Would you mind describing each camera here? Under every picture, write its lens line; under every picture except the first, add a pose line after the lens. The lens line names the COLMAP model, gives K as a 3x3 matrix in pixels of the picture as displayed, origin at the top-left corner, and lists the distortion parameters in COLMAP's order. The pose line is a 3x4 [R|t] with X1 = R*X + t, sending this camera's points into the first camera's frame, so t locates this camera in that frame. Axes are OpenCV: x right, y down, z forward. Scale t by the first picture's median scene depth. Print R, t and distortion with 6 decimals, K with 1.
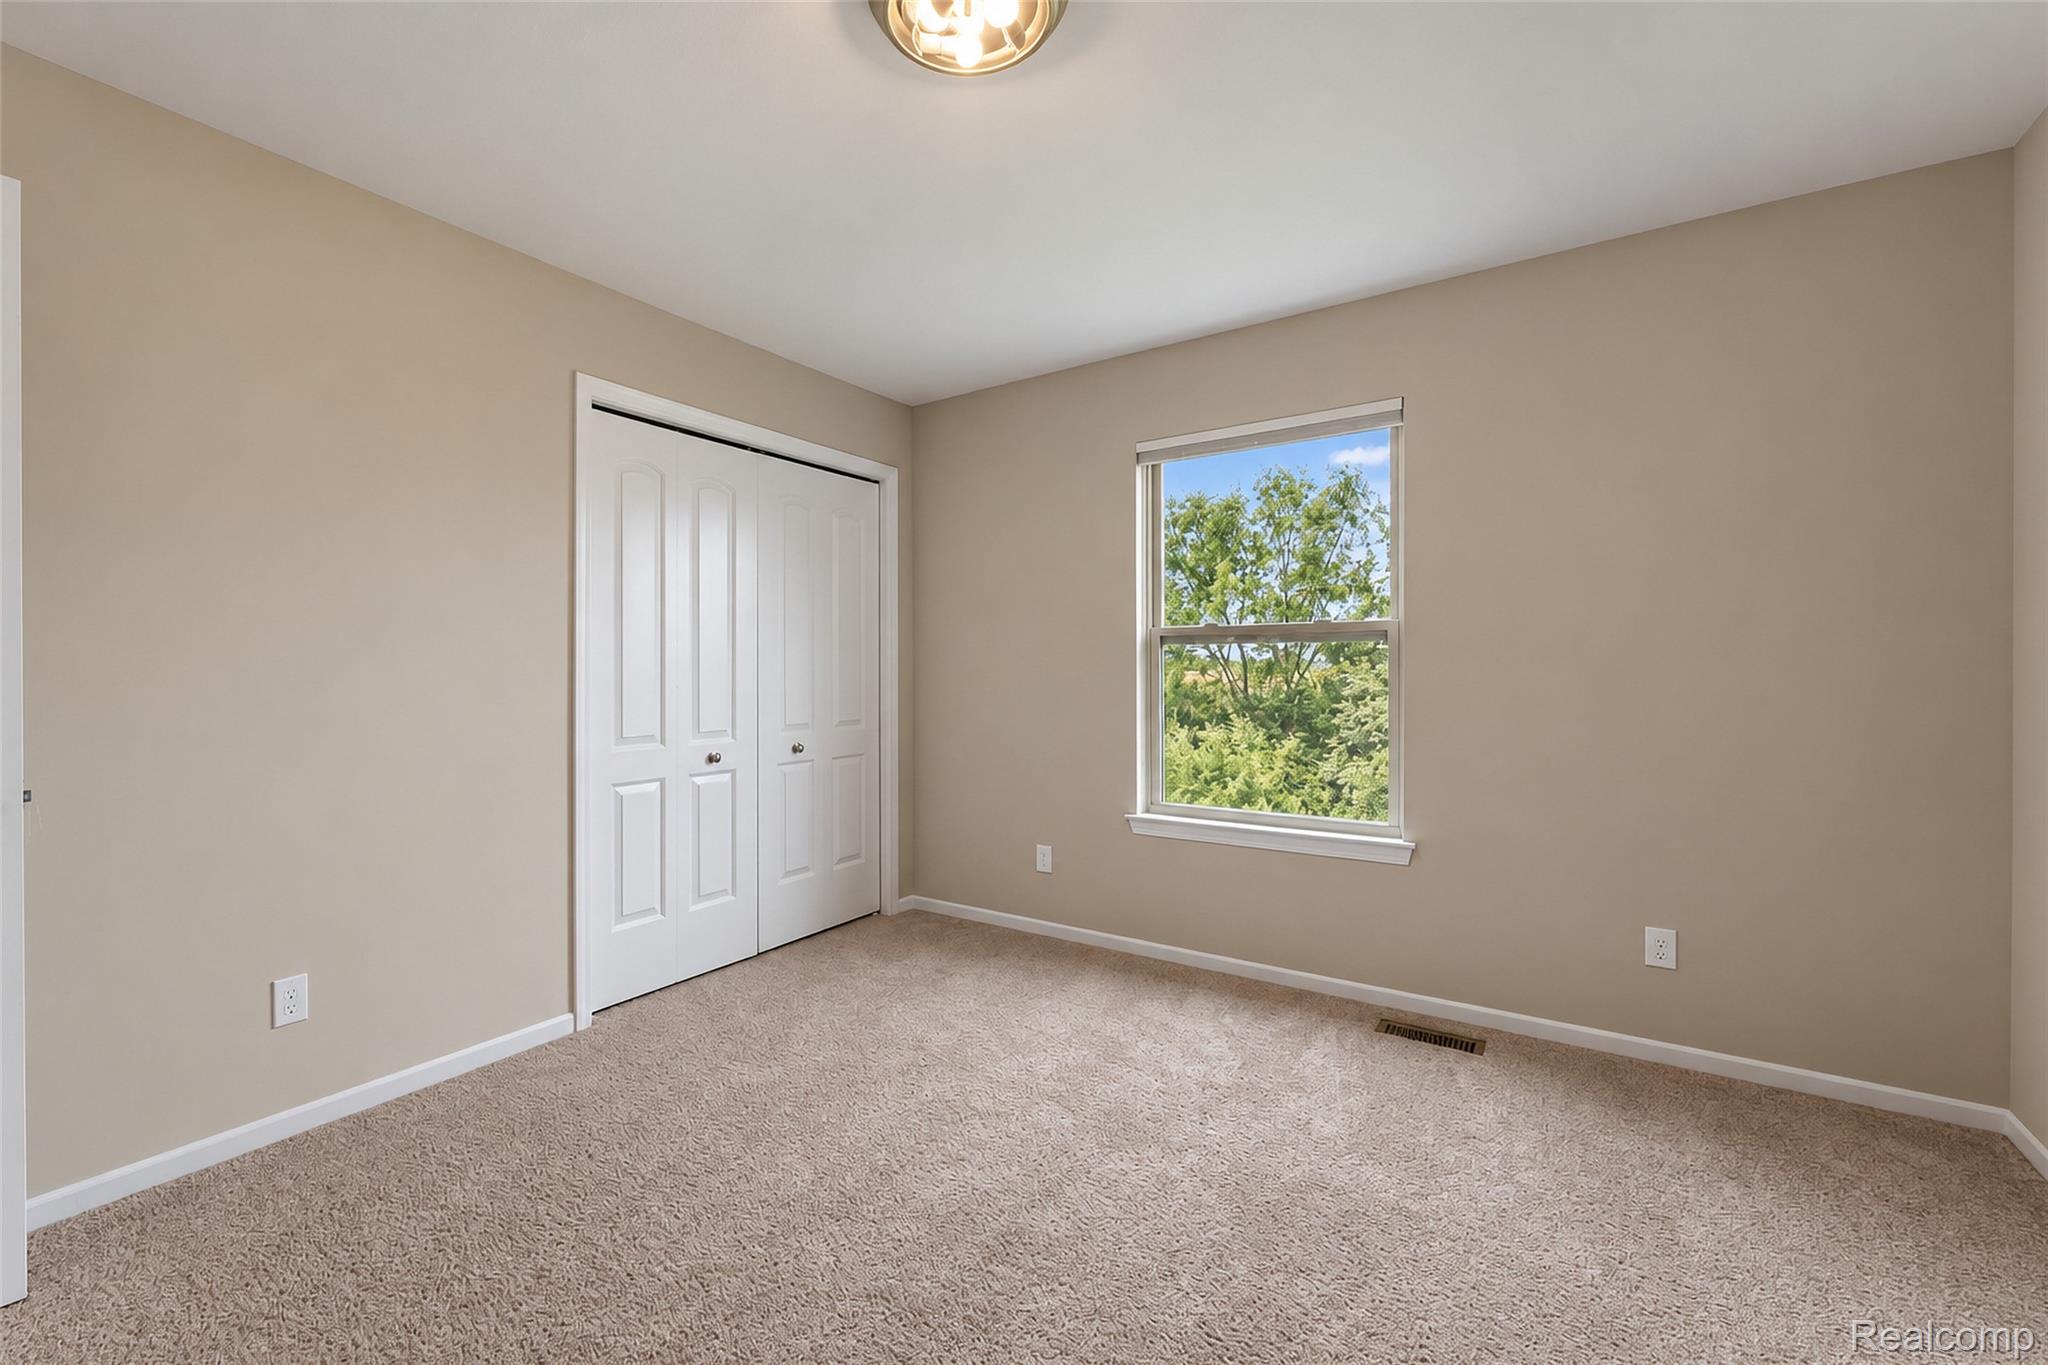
lens RADIAL K [[849.1, 0, 1012.8], [0, 849.1, 678.4], [0, 0, 1]] dist [0.001859, 0.000593]
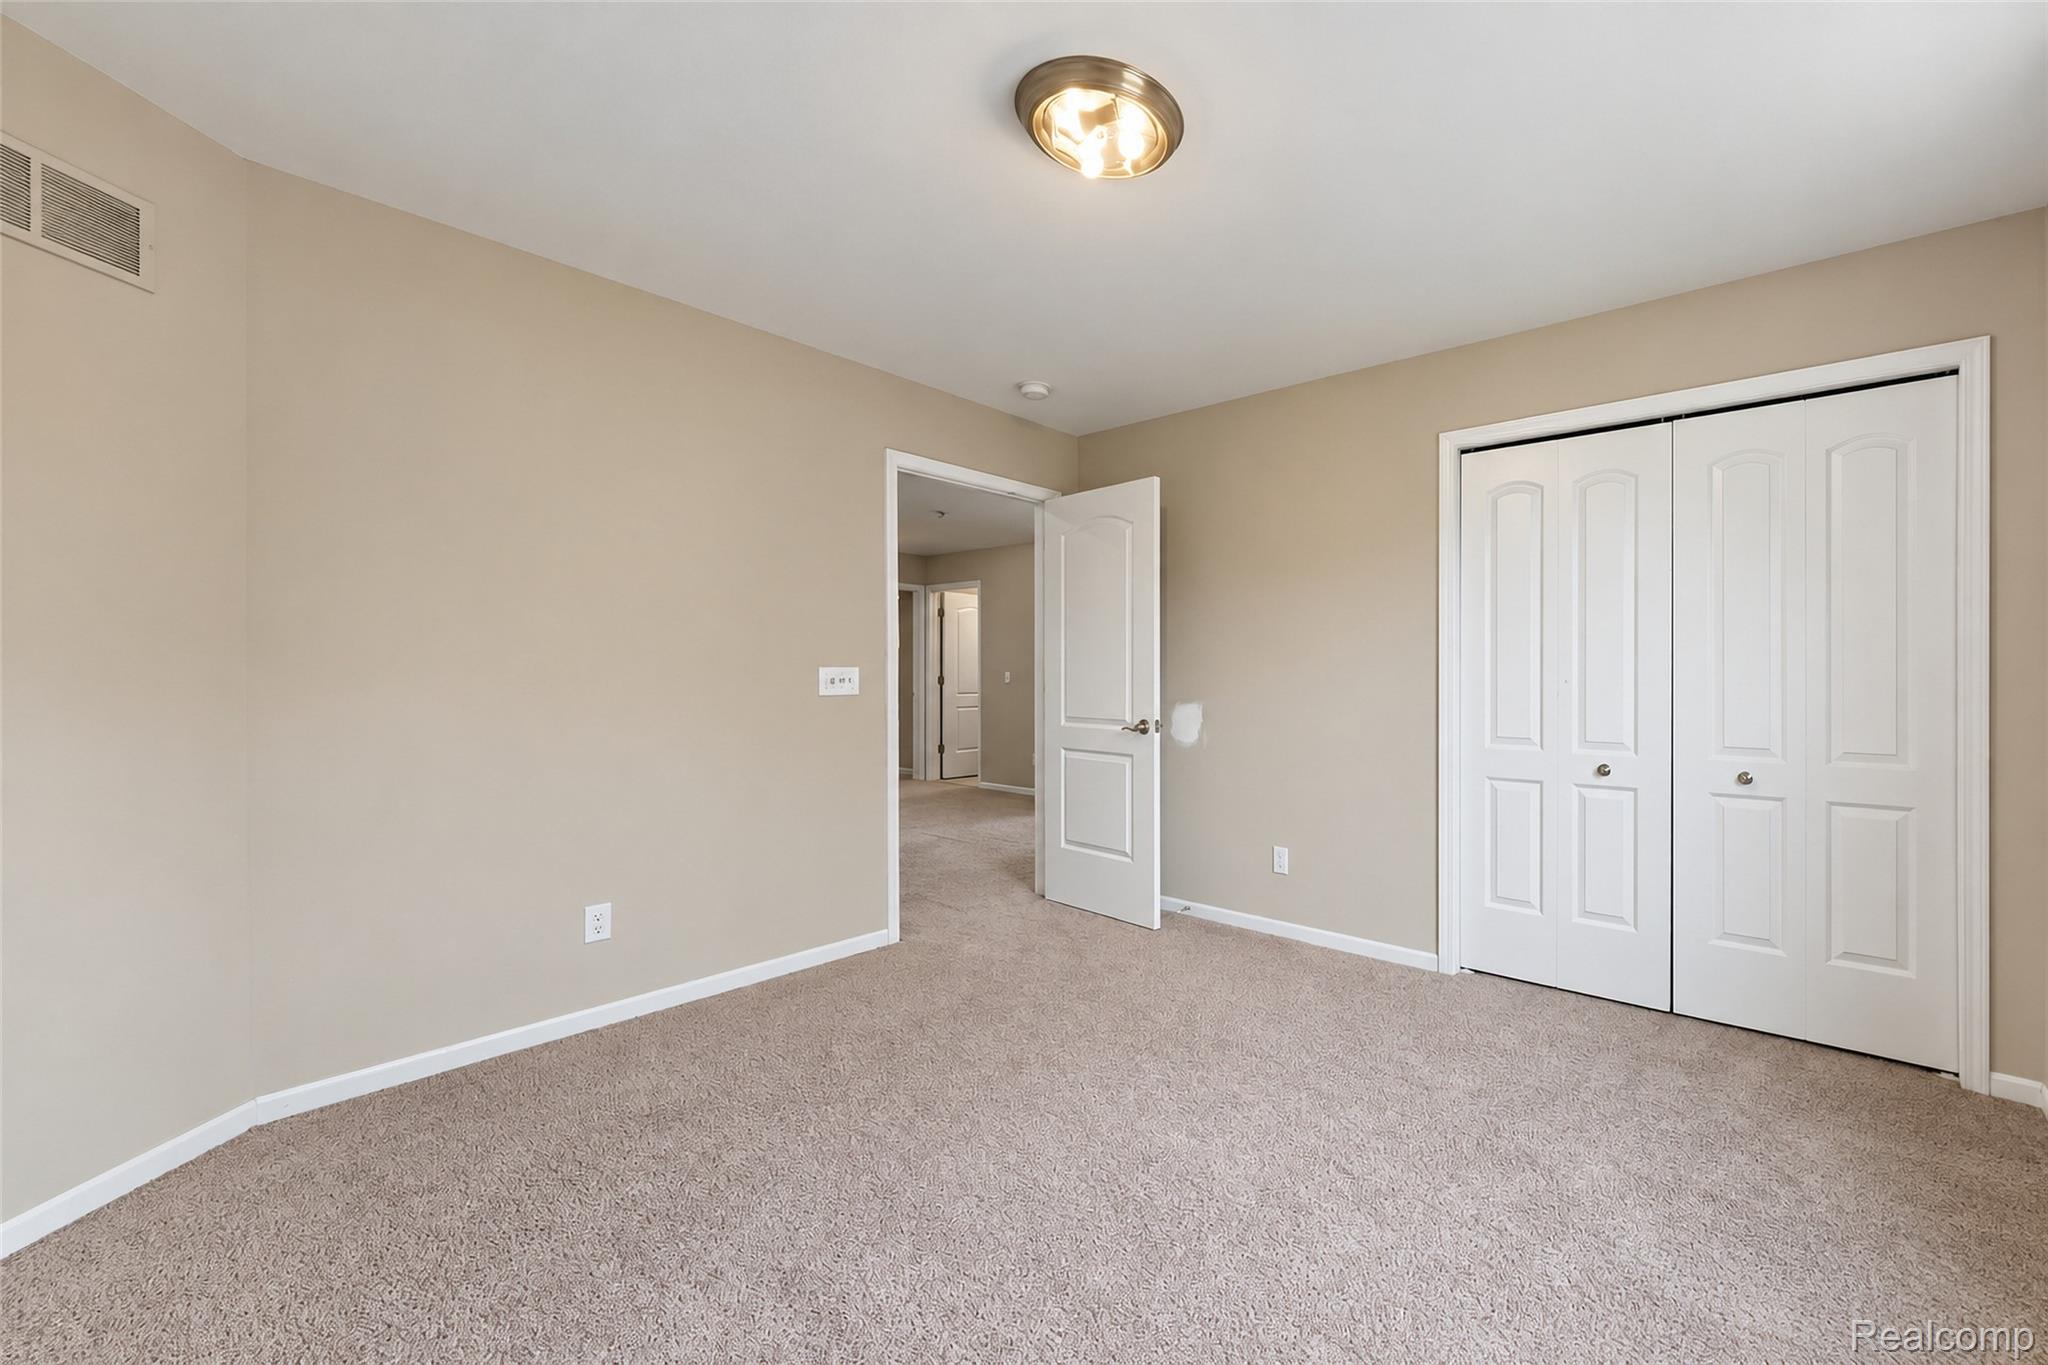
lens RADIAL K [[849.1, 0, 1017.0], [0, 849.1, 682.9], [0, 0, 1]] dist [0.001859, 0.000593]
pose [[-0.194217, 0.013132, -0.980871, 0.898482], [-0.007327, 0.999863, 0.014837, -0.016283], [0.980931, 0.010069, -0.194094, 0.710194]]
